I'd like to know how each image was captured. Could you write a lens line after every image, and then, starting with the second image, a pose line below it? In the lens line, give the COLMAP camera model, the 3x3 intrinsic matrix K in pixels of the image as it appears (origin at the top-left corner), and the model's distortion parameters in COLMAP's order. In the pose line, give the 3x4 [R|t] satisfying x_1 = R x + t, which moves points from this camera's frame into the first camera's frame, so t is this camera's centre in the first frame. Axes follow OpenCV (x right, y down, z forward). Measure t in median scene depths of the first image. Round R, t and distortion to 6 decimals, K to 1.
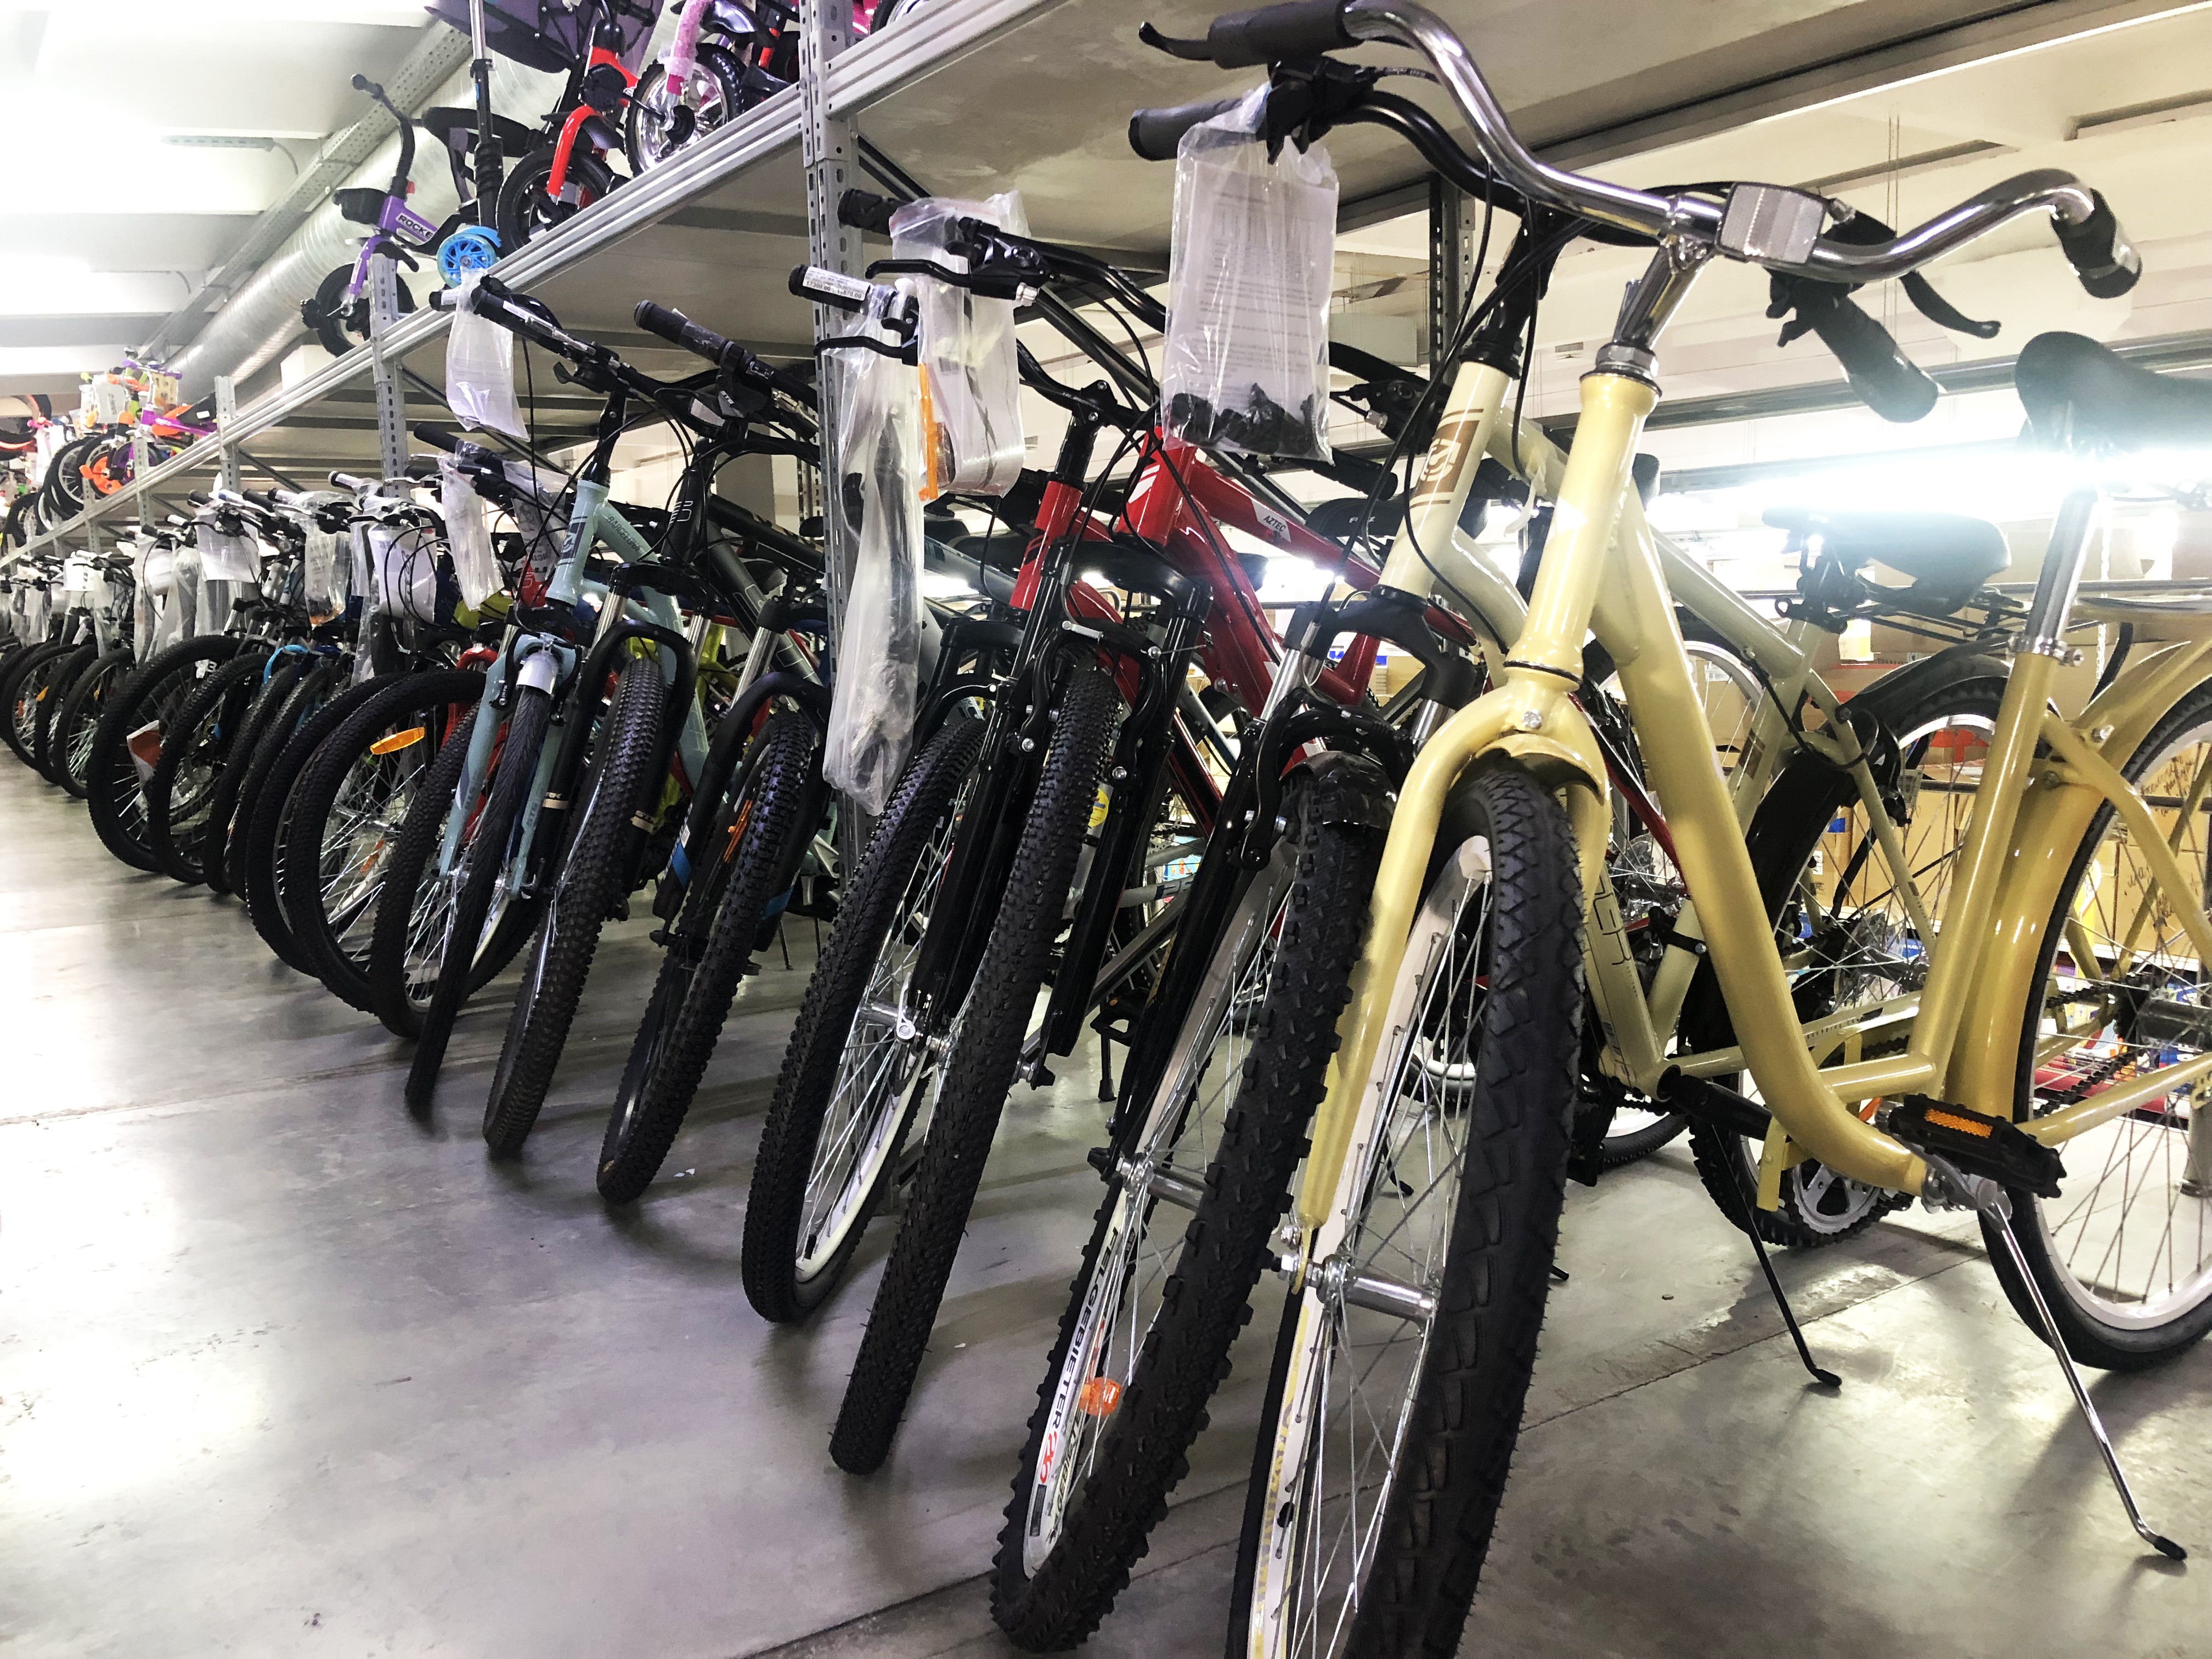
lens RADIAL K [[1825.0, 0, 1106.0], [0, 1825.0, 829.5], [0, 0, 1]] dist [0.018259, 0.003424]
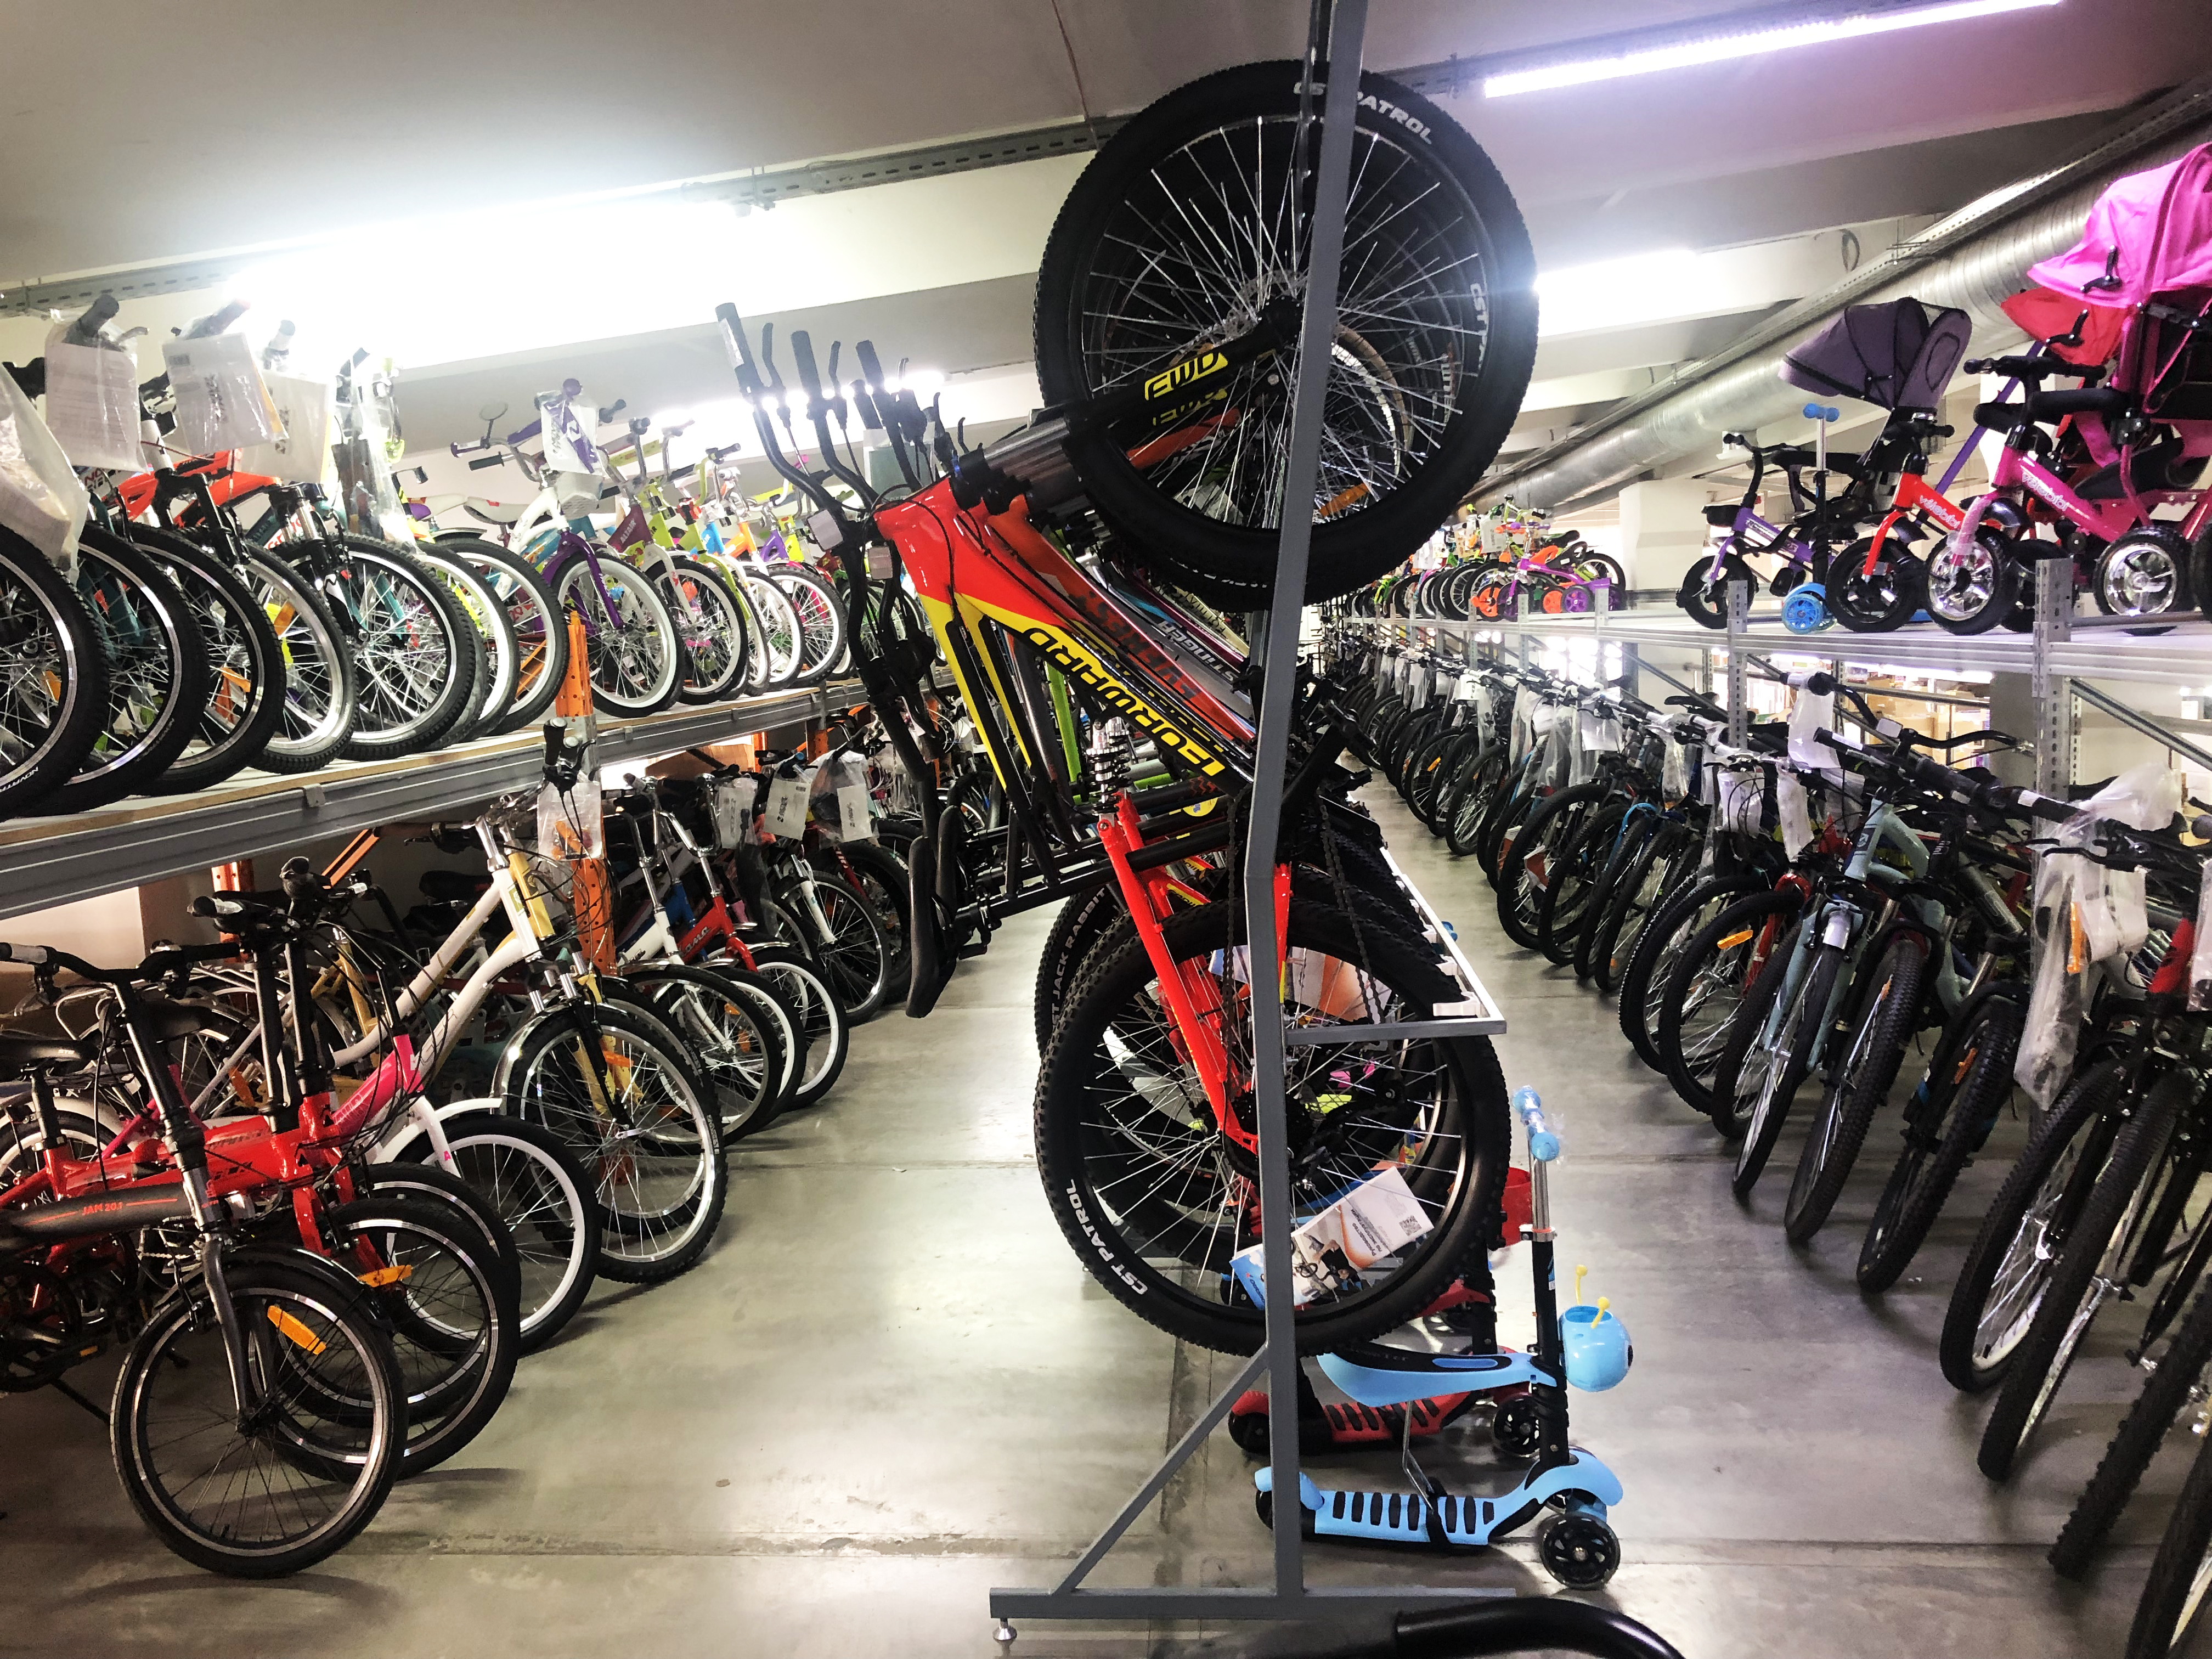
lens RADIAL K [[1833.9, 0, 1106.0], [0, 1833.9, 829.5], [0, 0, 1]] dist [-0.001897, 0.009416]
pose [[0.787931, 0.062095, -0.612625, 0.149662], [-0.056234, 0.998001, 0.028831, -0.186701], [0.613191, 0.011733, 0.789847, -0.616645]]
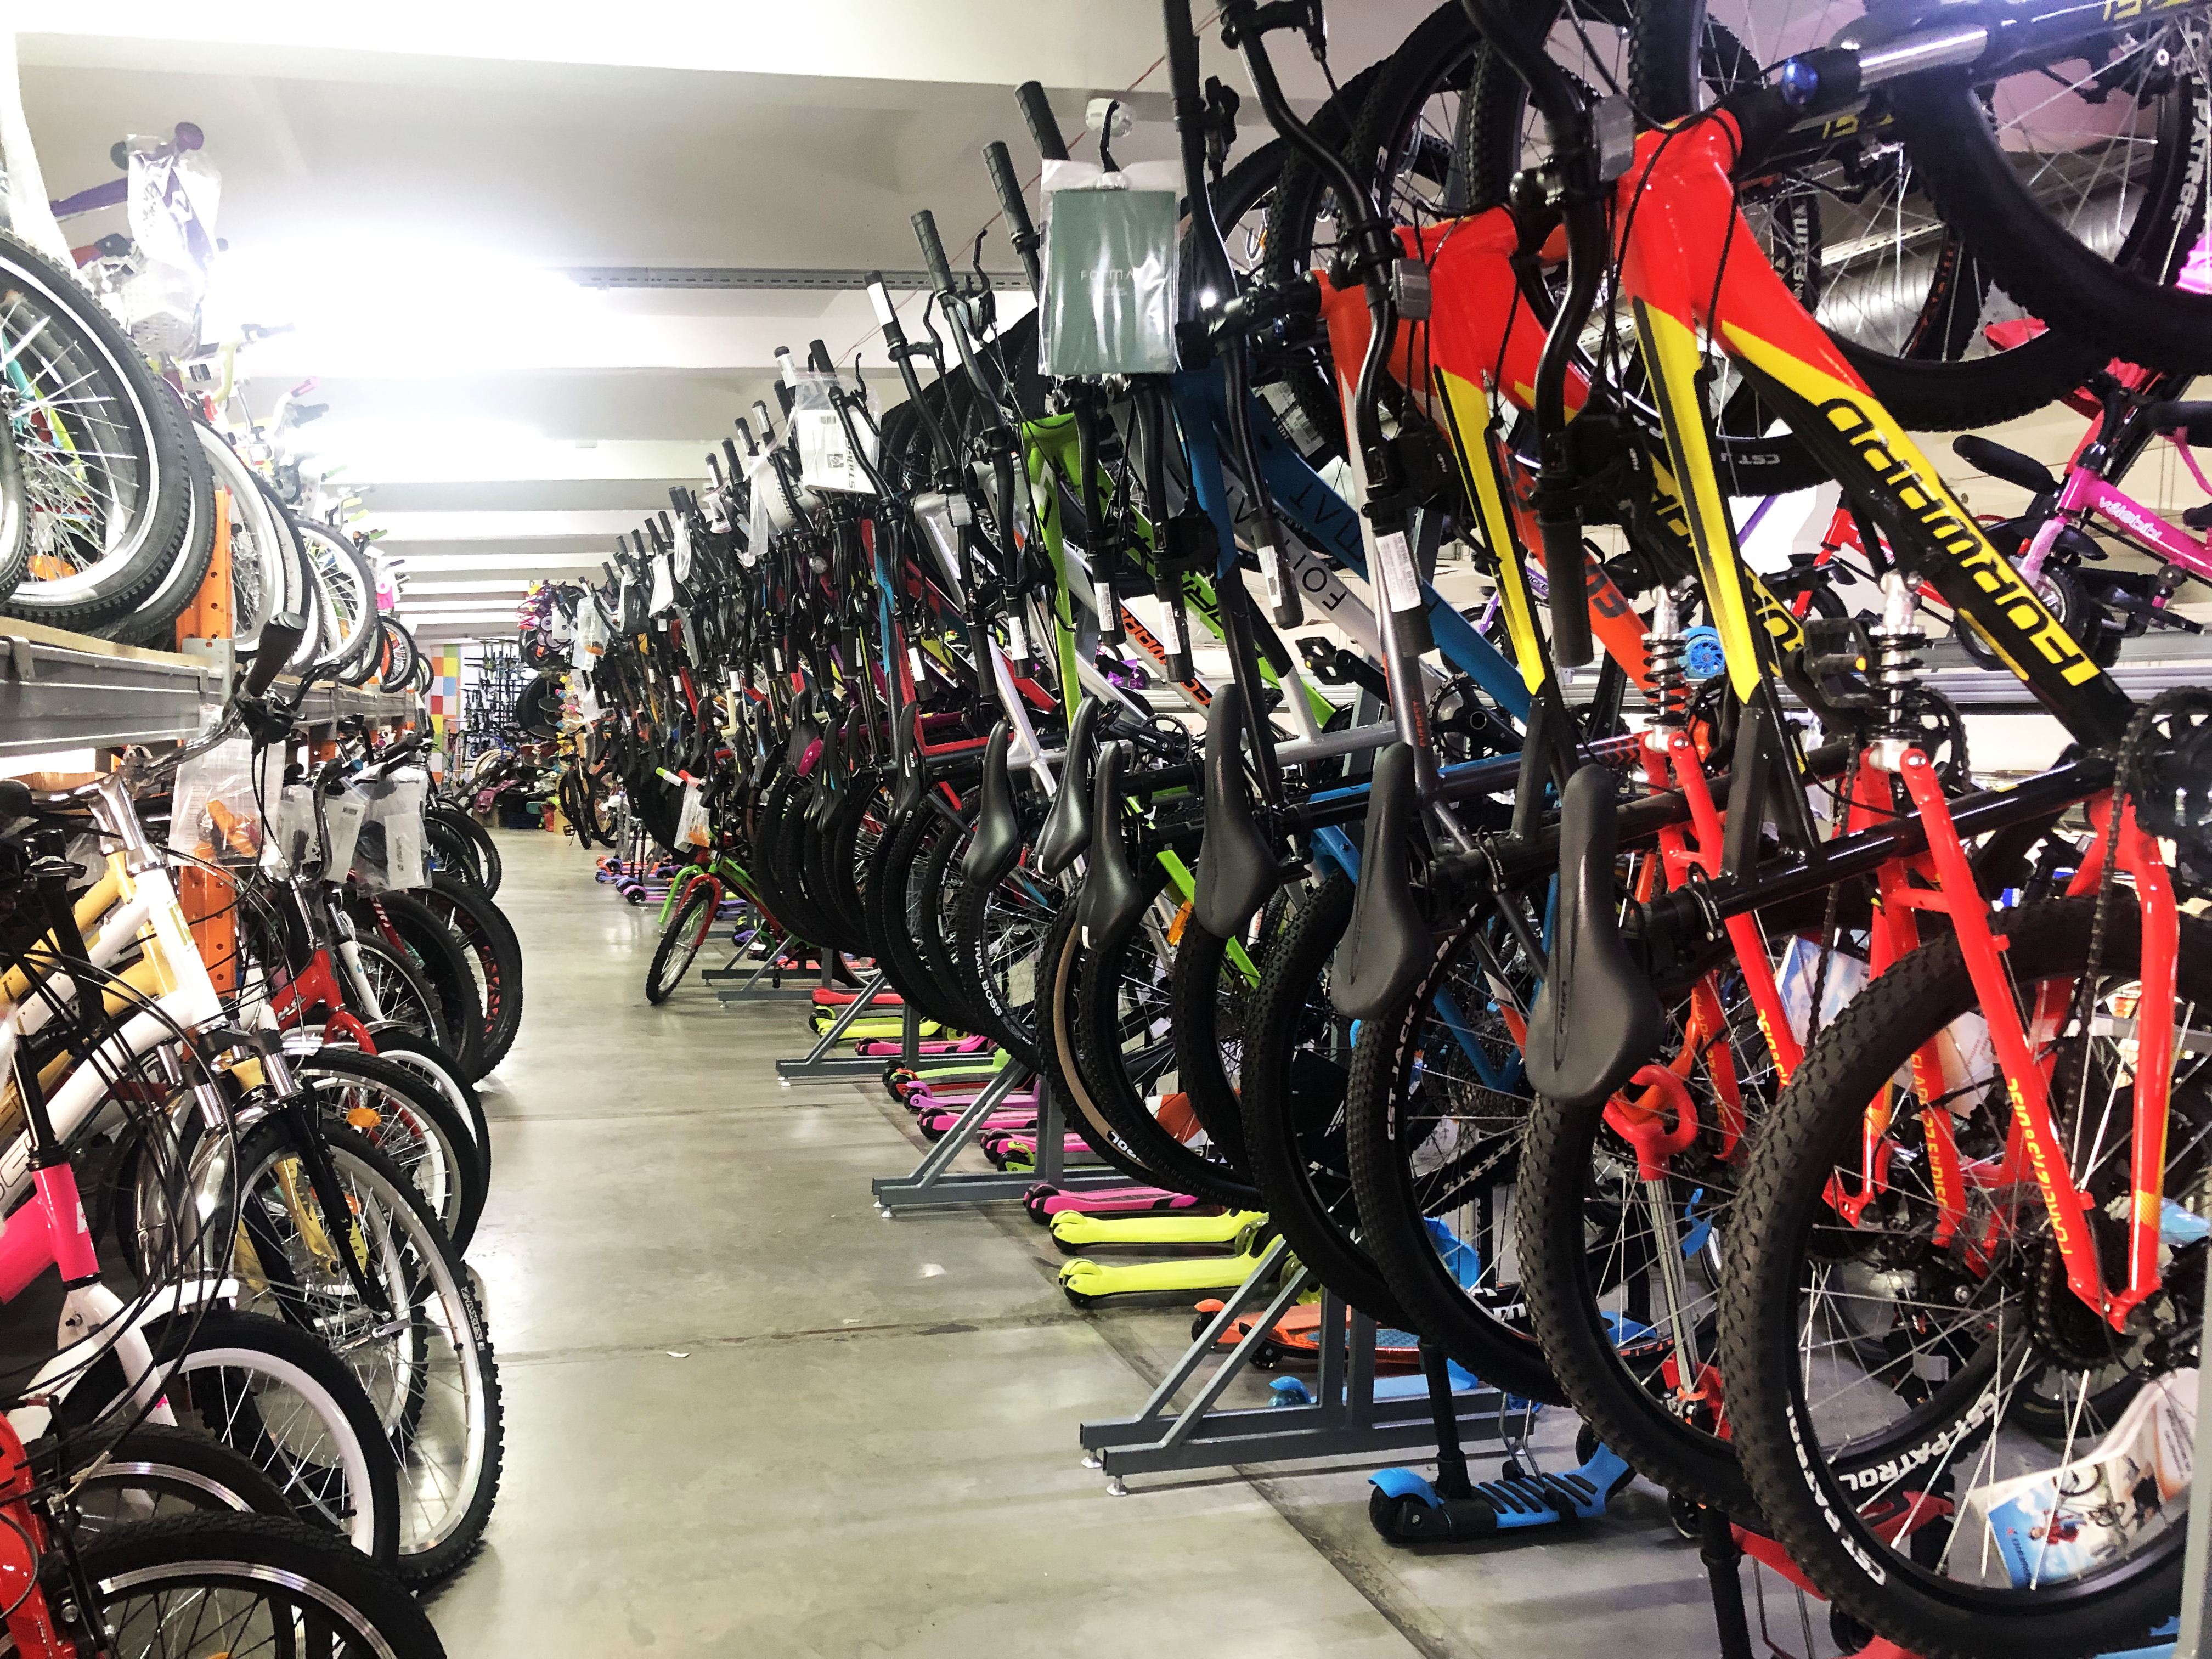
lens RADIAL K [[1795.8, 0, 1037.6], [0, 1795.8, 850.7], [0, 0, 1]] dist [0.002093, -0.002299]
pose [[0.962721, 0.071749, -0.260807, -0.555398], [-0.087945, 0.994821, -0.050956, -0.083027], [0.255800, 0.071993, 0.964045, -0.438958]]
